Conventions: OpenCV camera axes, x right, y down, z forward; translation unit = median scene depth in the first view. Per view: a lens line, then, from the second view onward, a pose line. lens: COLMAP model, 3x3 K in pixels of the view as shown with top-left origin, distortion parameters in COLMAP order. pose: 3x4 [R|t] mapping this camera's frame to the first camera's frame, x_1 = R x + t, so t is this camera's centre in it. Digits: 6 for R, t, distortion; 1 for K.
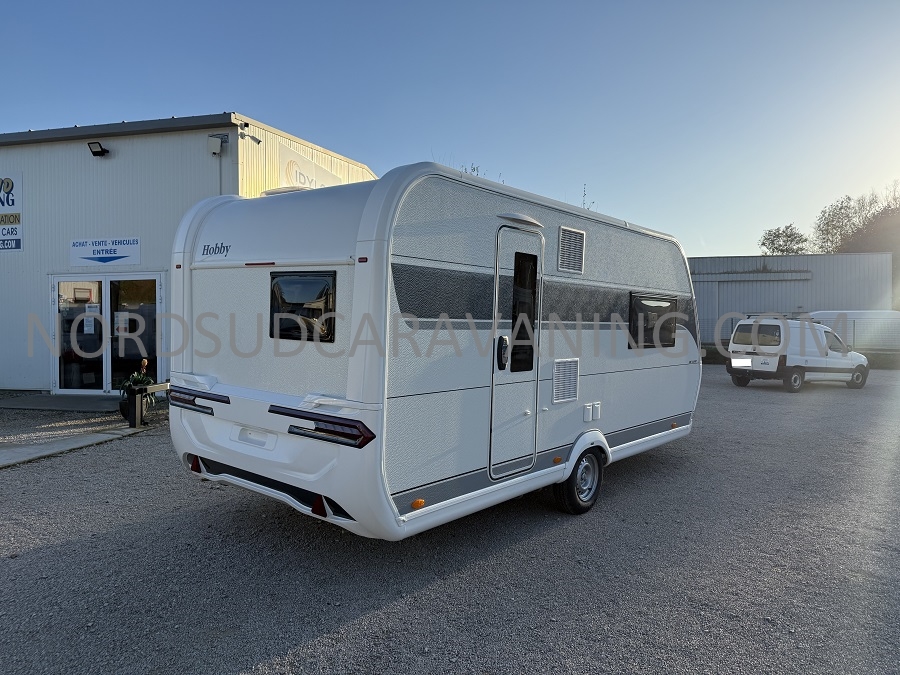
lens RADIAL K [[633.9, 0, 454.5], [0, 633.9, 321.0], [0, 0, 1]] dist [-0.001947, 0.001897]
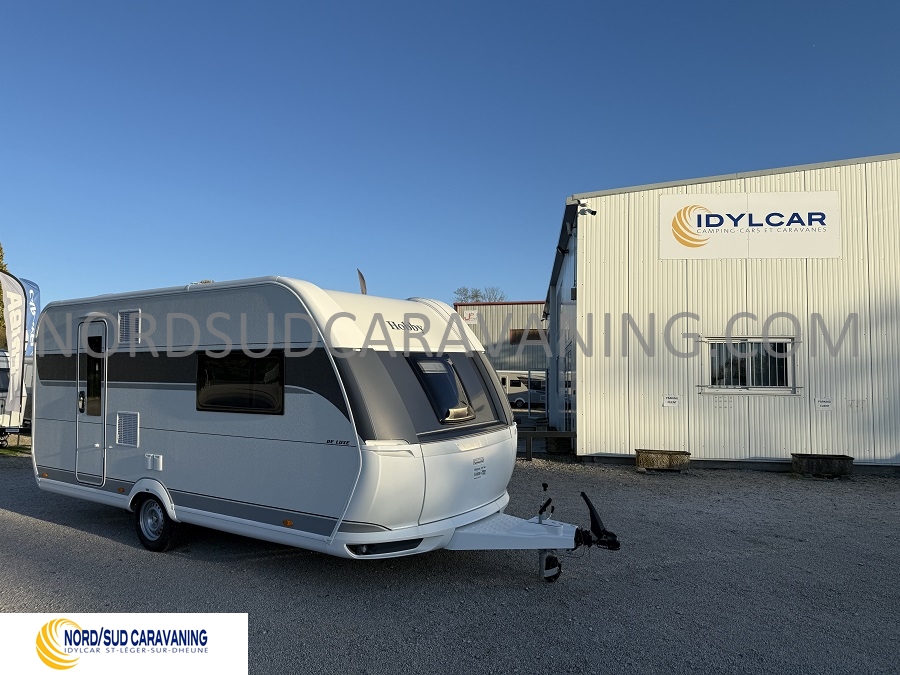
lens RADIAL K [[632.7, 0, 445.0], [0, 632.7, 325.1], [0, 0, 1]] dist [0.080407, -0.115549]
pose [[0.097659, -0.097583, -0.990424, 1.653539], [-0.009861, 0.995038, -0.099010, 0.008997], [0.995171, 0.019436, 0.096212, 1.628016]]
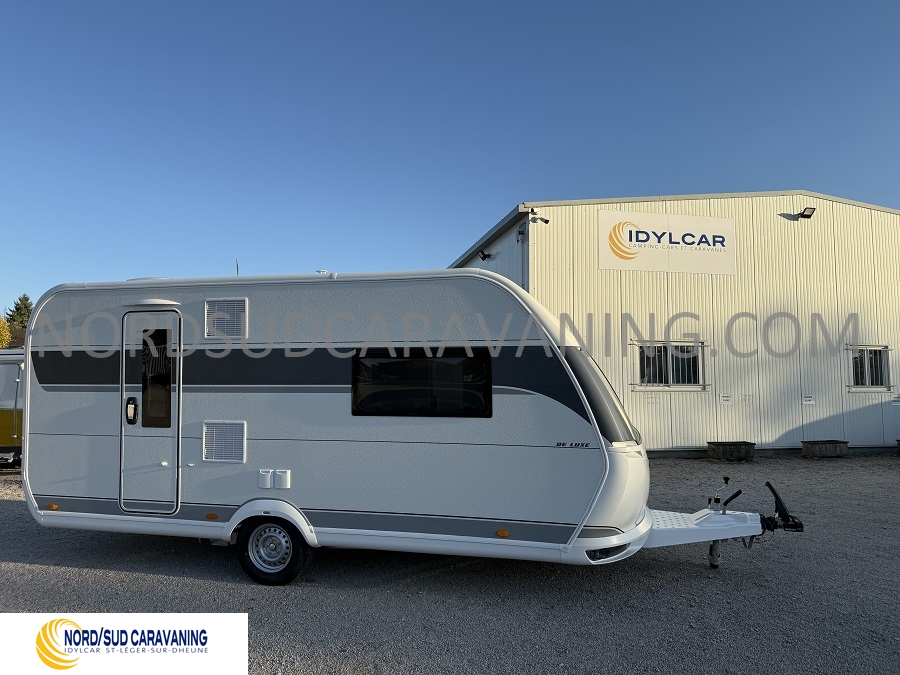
lens RADIAL K [[632.7, 0, 445.0], [0, 632.7, 325.1], [0, 0, 1]] dist [0.080407, -0.115549]
pose [[0.430464, -0.094623, -0.897634, 1.413944], [0.004341, 0.994695, -0.102773, 0.013271], [0.902597, 0.040344, 0.428591, 0.940596]]
